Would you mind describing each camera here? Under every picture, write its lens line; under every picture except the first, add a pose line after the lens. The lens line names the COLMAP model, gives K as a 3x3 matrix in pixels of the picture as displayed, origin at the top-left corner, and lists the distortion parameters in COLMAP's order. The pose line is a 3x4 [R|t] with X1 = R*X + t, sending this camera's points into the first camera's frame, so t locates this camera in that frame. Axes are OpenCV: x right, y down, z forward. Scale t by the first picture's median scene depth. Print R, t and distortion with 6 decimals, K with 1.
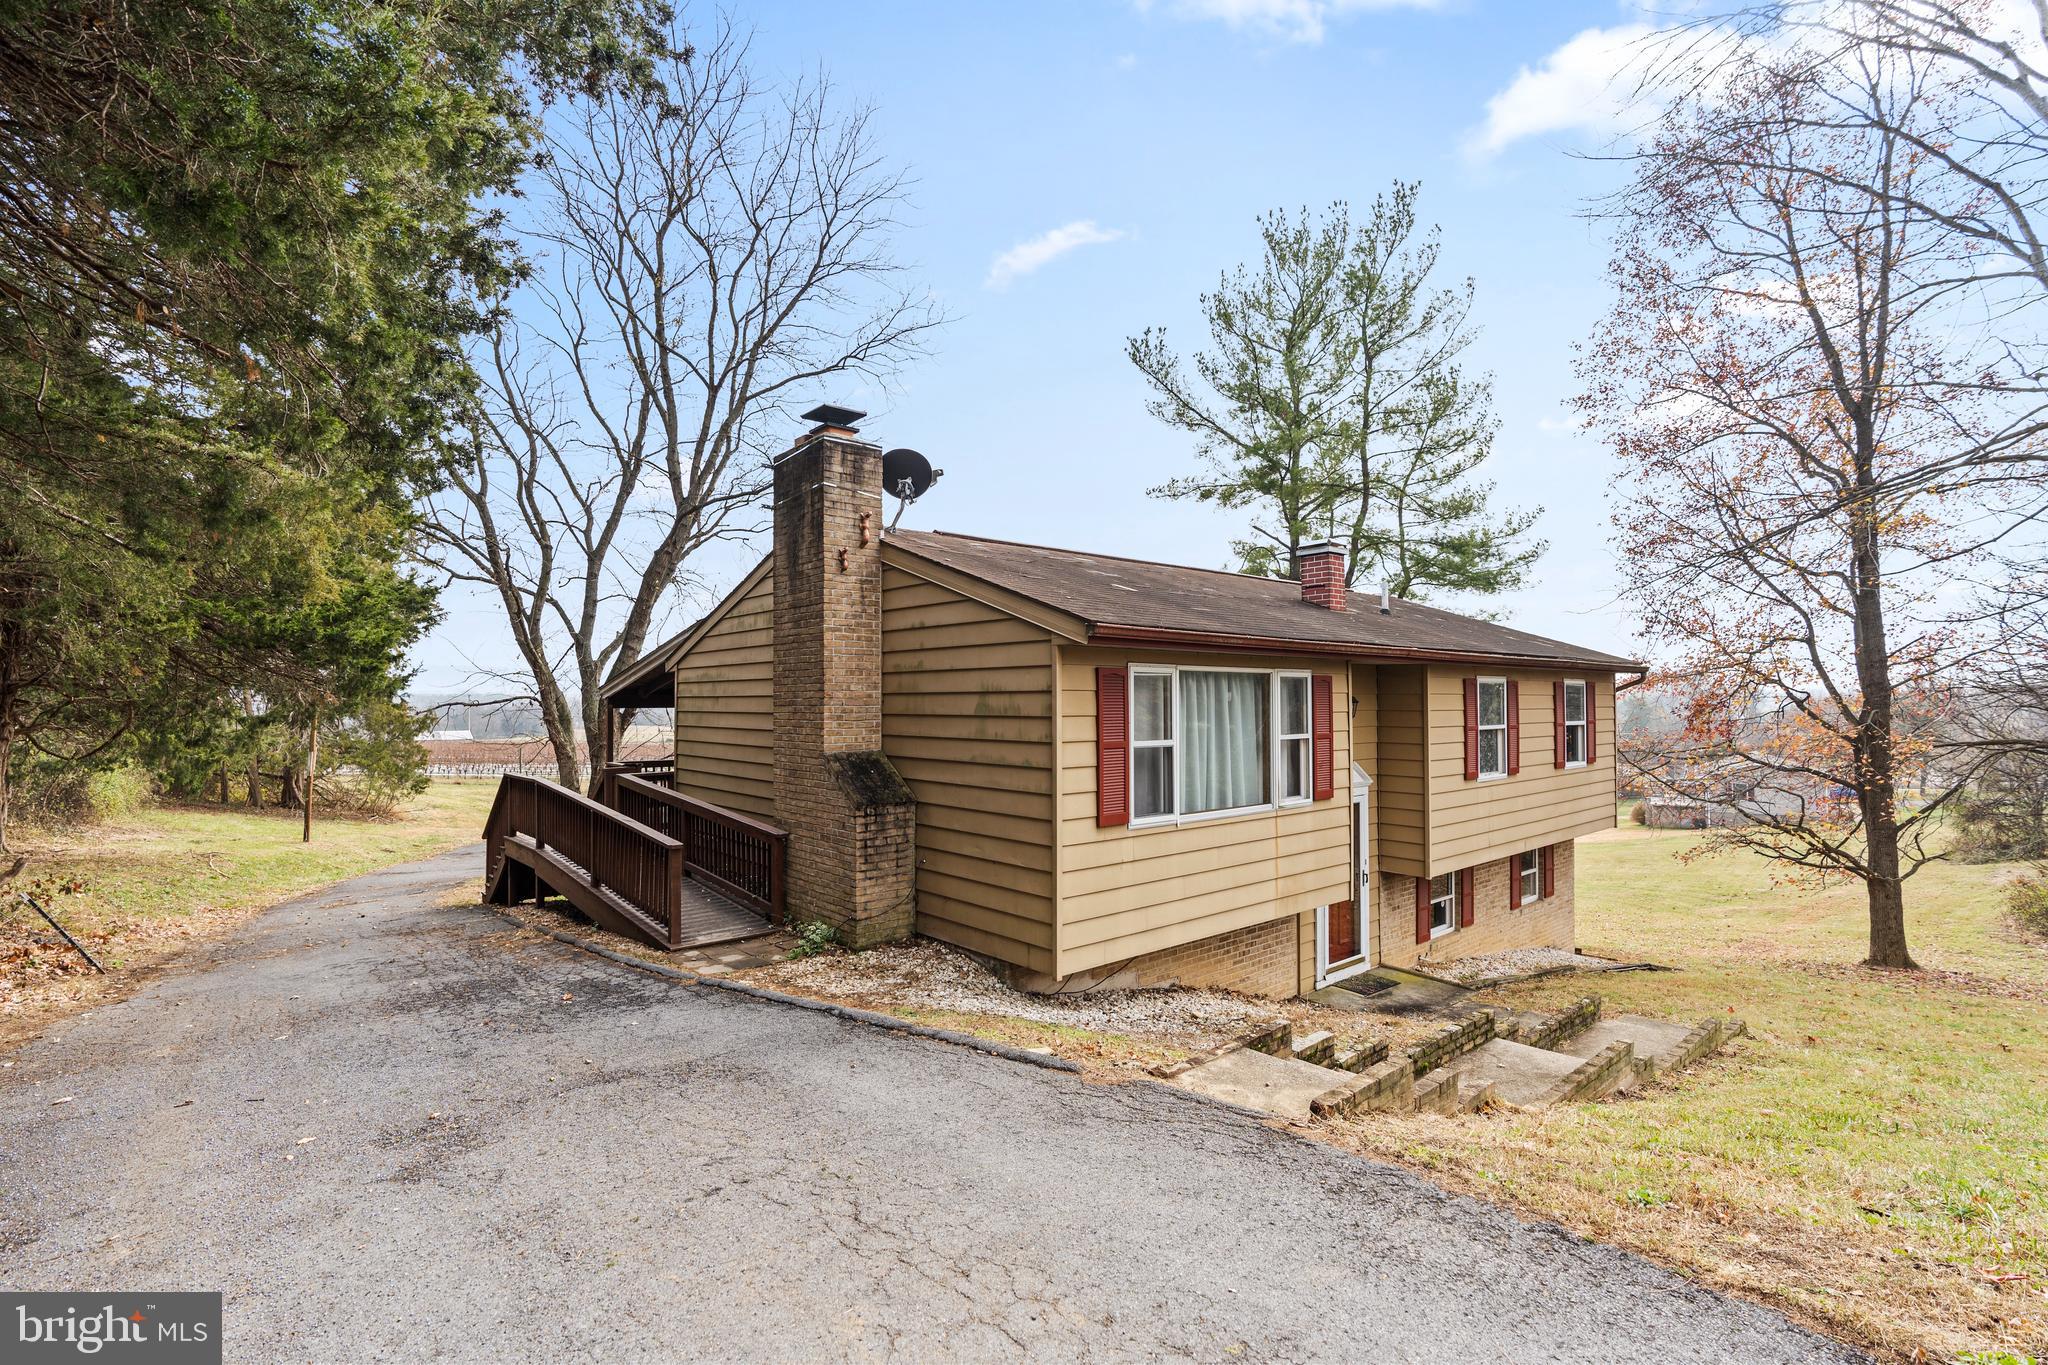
lens RADIAL K [[939.9, 0, 1032.4], [0, 939.9, 683.8], [0, 0, 1]] dist [-0.012166, 0.002126]
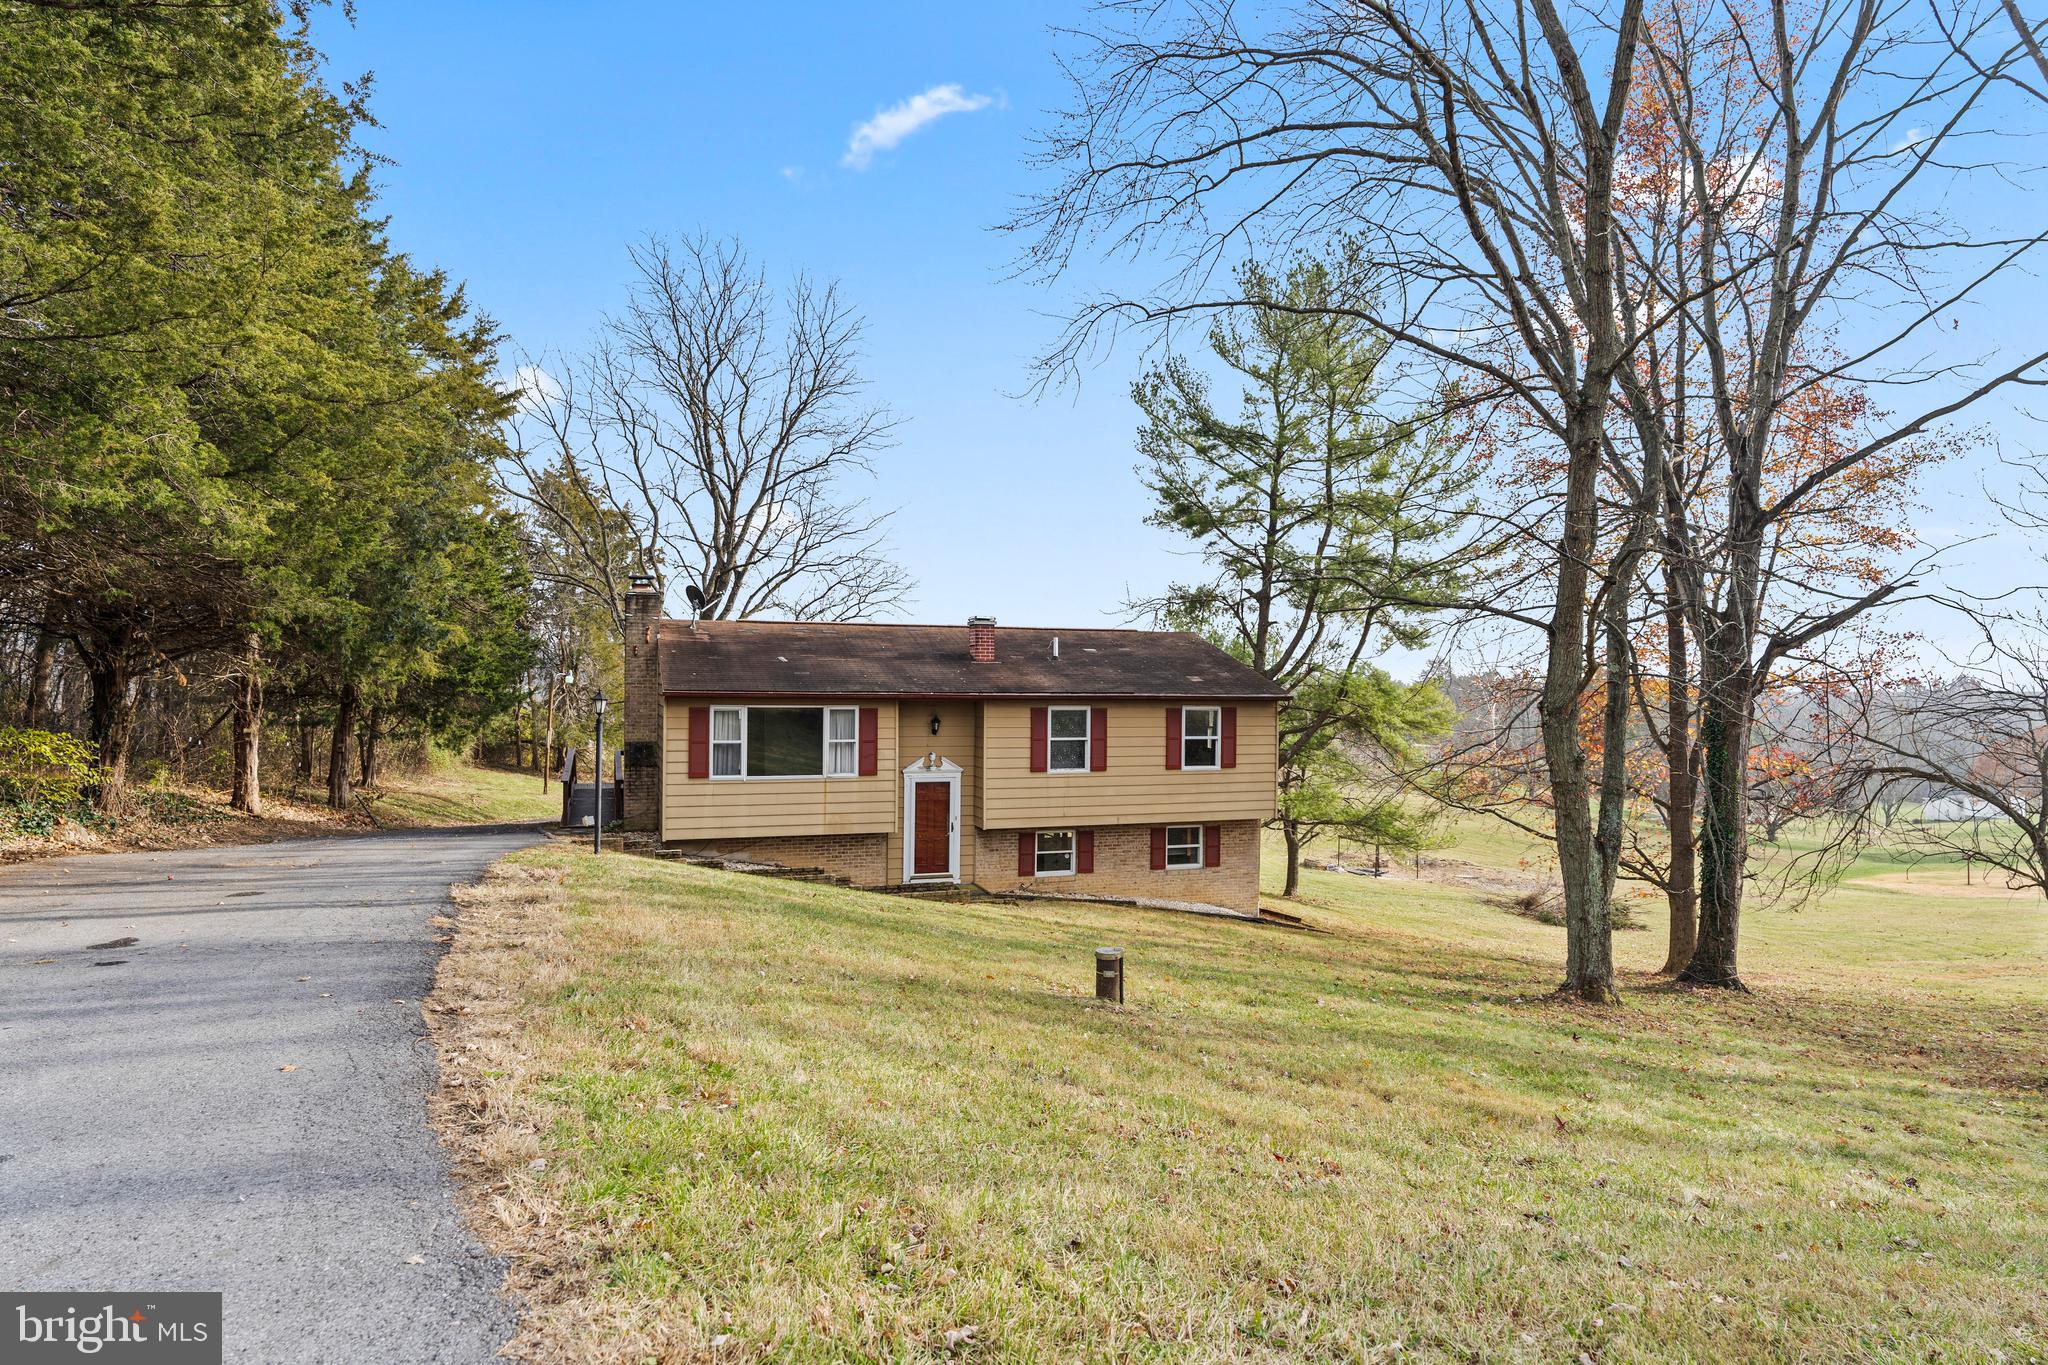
lens RADIAL K [[1174.7, 0, 1025.9], [0, 1174.7, 680.1], [0, 0, 1]] dist [-0.006927, 0.001259]
pose [[0.932039, 0.012028, -0.362158, 1.539829], [-0.005756, 0.999814, 0.018392, -0.116261], [0.362312, -0.015058, 0.931935, -1.116279]]
